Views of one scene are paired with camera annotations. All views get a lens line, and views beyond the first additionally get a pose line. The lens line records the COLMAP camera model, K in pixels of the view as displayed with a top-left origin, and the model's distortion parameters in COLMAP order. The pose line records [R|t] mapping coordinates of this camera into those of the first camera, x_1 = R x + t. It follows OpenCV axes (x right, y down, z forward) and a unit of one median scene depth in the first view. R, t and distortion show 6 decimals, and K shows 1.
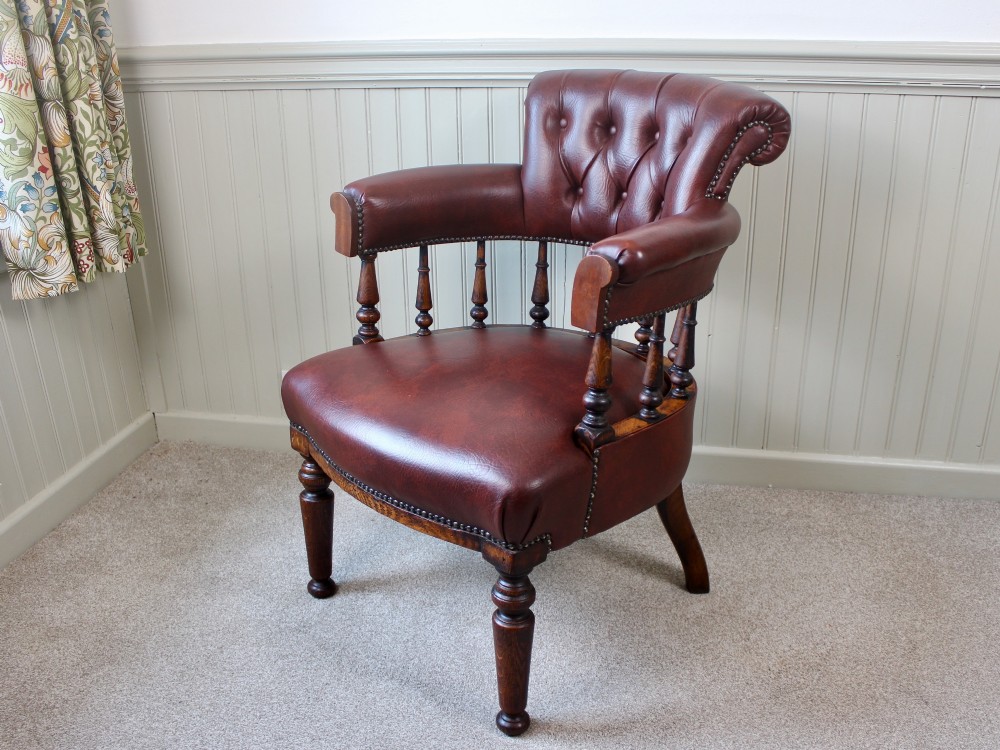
lens RADIAL K [[965.1, 0, 529.6], [0, 965.1, 399.3], [0, 0, 1]] dist [-0.163063, 0.152578]
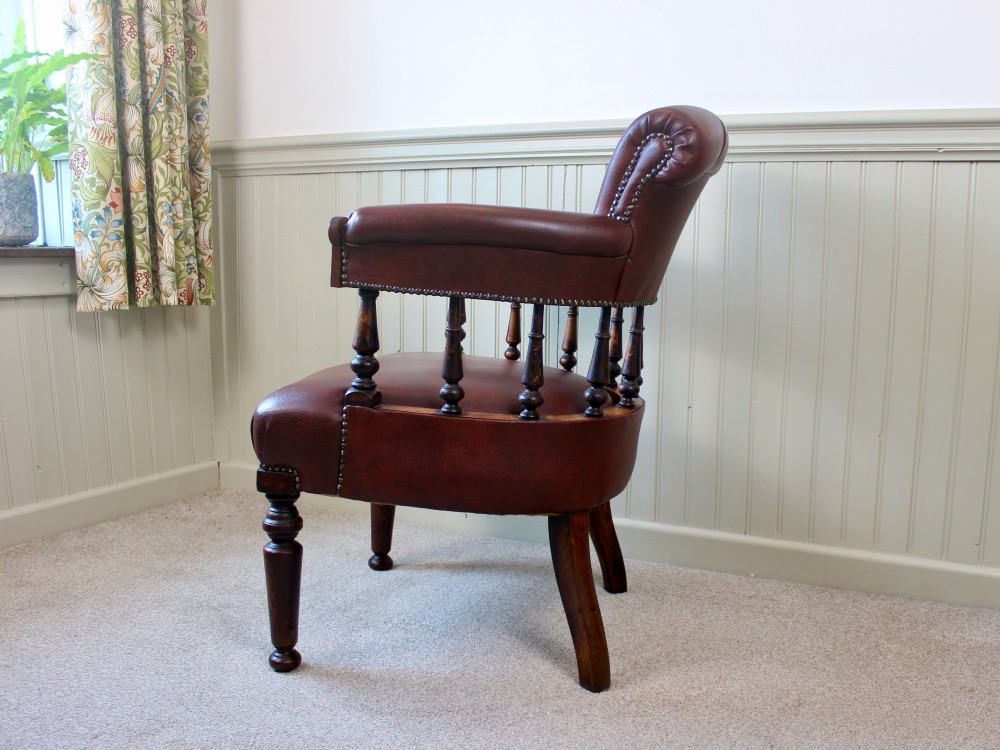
lens RADIAL K [[972.7, 0, 576.6], [0, 972.7, 401.2], [0, 0, 1]] dist [-0.156172, 0.140610]
pose [[0.967204, 0.067659, -0.244823, 0.367527], [-0.125863, 0.964877, -0.230588, 0.199785], [0.220623, 0.253840, 0.941749, 0.028131]]
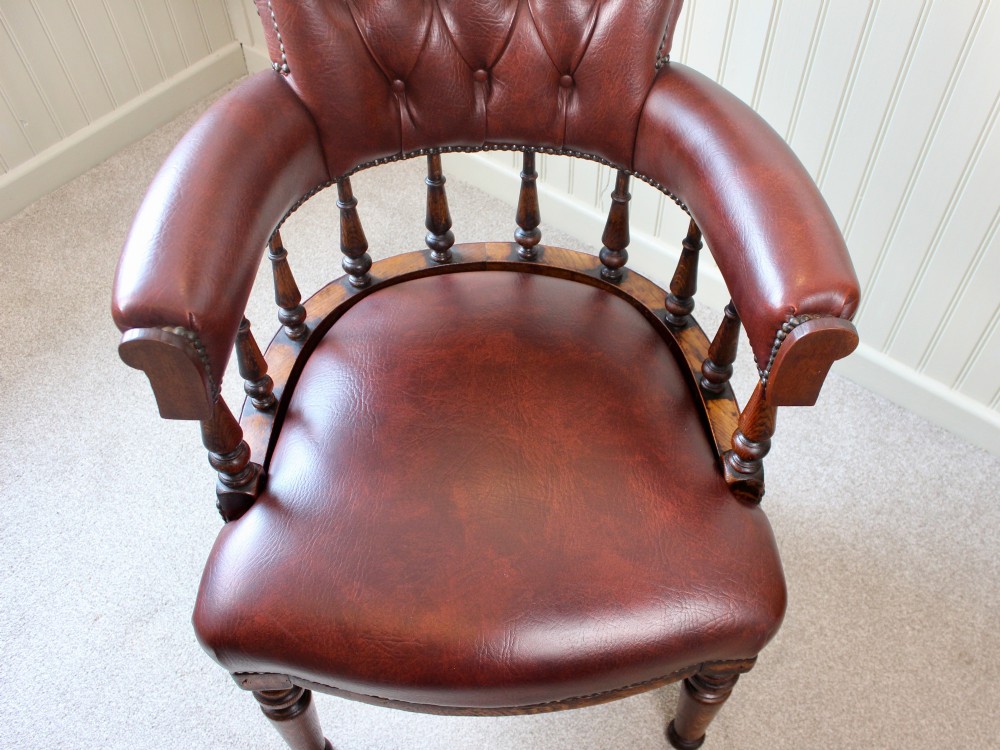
lens RADIAL K [[943.0, 0, 553.0], [0, 943.0, 393.6], [0, 0, 1]] dist [-0.160423, 0.145360]
pose [[0.901895, 0.365374, -0.230406, 0.297197], [-0.209906, 0.836905, 0.505500, -0.292836], [0.377524, -0.407544, 0.831494, 0.283286]]
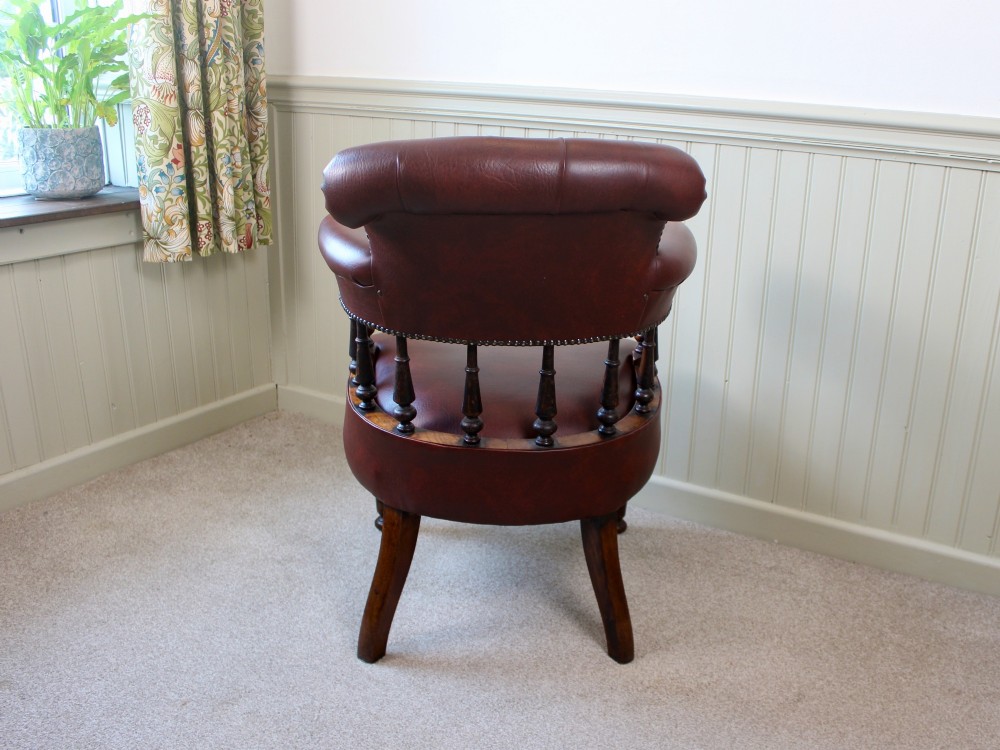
lens RADIAL K [[1003.9, 0, 570.0], [0, 1003.9, 386.7], [0, 0, 1]] dist [-0.158547, 0.150356]
pose [[0.946281, 0.148824, -0.287061, 0.388274], [-0.174064, 0.982629, -0.064357, 0.043503], [0.272497, 0.110867, 0.955748, -0.086037]]
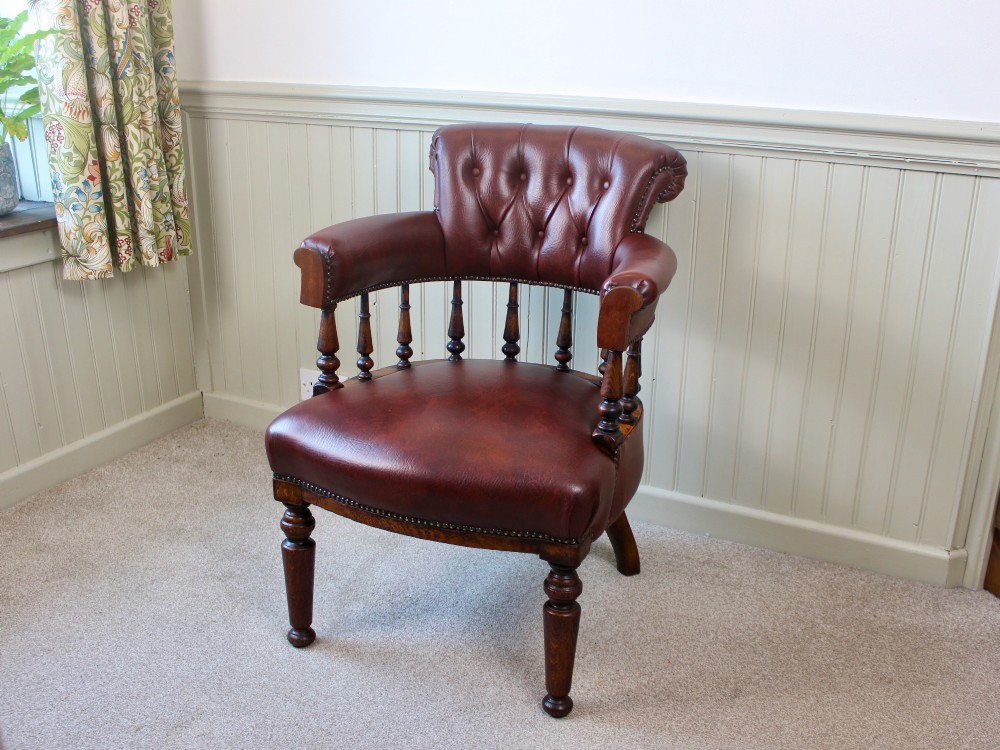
lens RADIAL K [[1029.7, 0, 519.2], [0, 1029.7, 392.4], [0, 0, 1]] dist [-0.144862, 0.157643]
pose [[0.959404, 0.122276, -0.254150, 0.382261], [-0.134879, 0.990322, -0.032703, 0.004196], [0.247691, 0.065655, 0.966612, -0.135443]]
